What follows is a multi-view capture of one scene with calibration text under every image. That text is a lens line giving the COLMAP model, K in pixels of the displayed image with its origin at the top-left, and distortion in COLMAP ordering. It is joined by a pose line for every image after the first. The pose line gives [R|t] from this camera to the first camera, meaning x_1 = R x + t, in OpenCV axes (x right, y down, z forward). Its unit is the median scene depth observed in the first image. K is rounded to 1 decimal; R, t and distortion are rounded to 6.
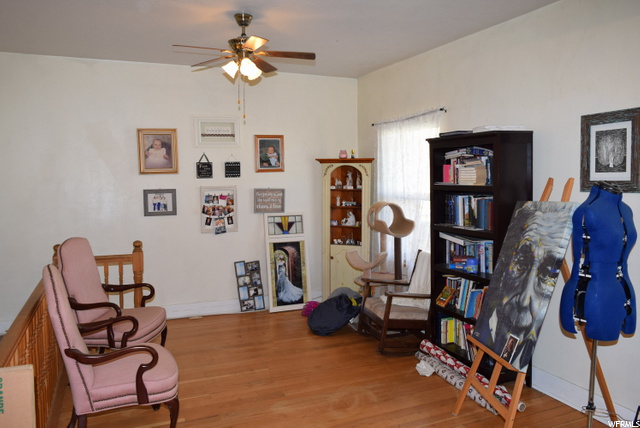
lens RADIAL K [[502.8, 0, 318.1], [0, 502.8, 212.4], [0, 0, 1]] dist [-0.021668, 0.016253]
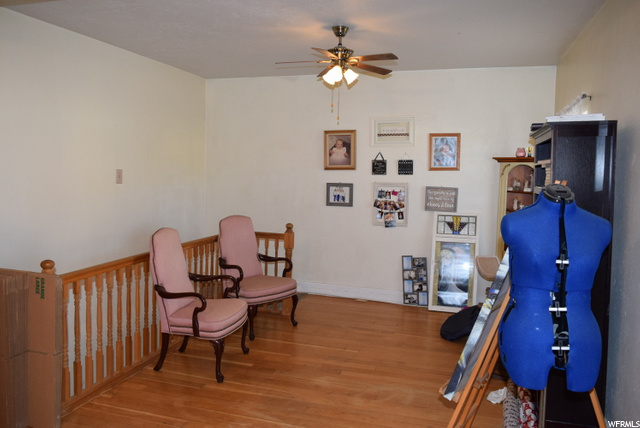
lens RADIAL K [[502.8, 0, 316.6], [0, 502.8, 215.5], [0, 0, 1]] dist [-0.021668, 0.016253]
pose [[0.757348, 0.077853, -0.648355, 0.379277], [-0.073614, 0.996717, 0.033695, -0.006730], [0.648850, 0.022209, 0.760593, 0.086838]]
